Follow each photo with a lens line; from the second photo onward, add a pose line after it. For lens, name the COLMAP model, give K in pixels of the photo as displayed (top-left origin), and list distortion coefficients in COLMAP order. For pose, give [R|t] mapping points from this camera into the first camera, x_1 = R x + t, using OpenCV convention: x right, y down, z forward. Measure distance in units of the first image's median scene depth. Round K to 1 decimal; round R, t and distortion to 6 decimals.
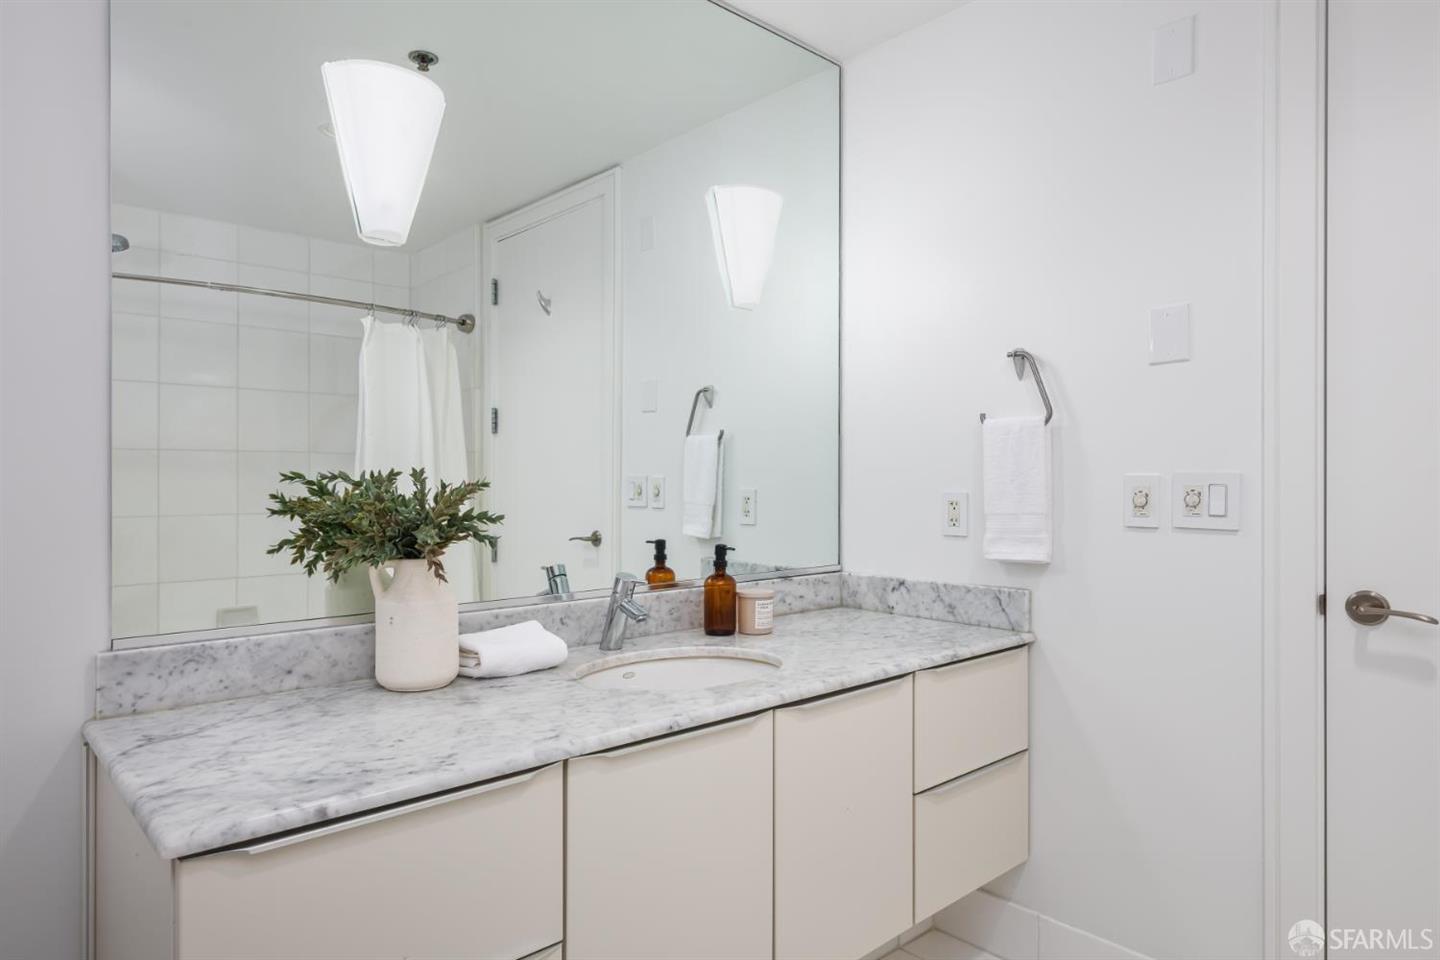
lens RADIAL K [[862.7, 0, 720.0], [0, 862.7, 479.4], [0, 0, 1]] dist [-0.008208, -0.001026]
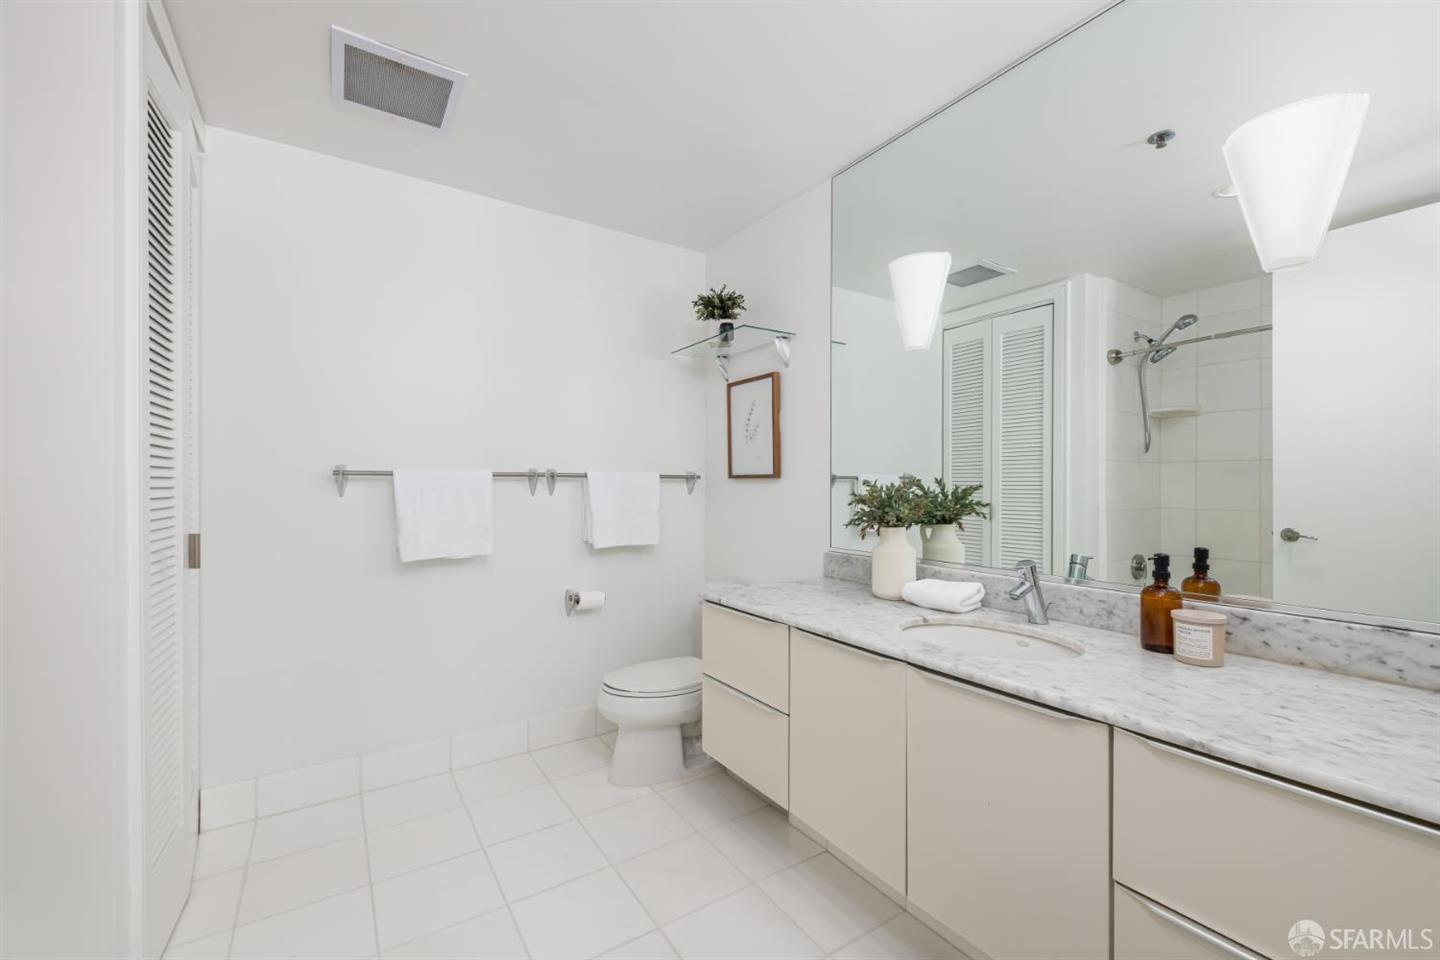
lens RADIAL K [[601.3, 0, 721.1], [0, 601.3, 483.2], [0, 0, 1]] dist [-0.002940, -0.001695]
pose [[-0.164582, -0.000276, -0.986363, 0.847262], [0.000802, 1.000000, -0.000413, -0.000963], [0.986363, -0.000859, -0.164582, 0.752307]]
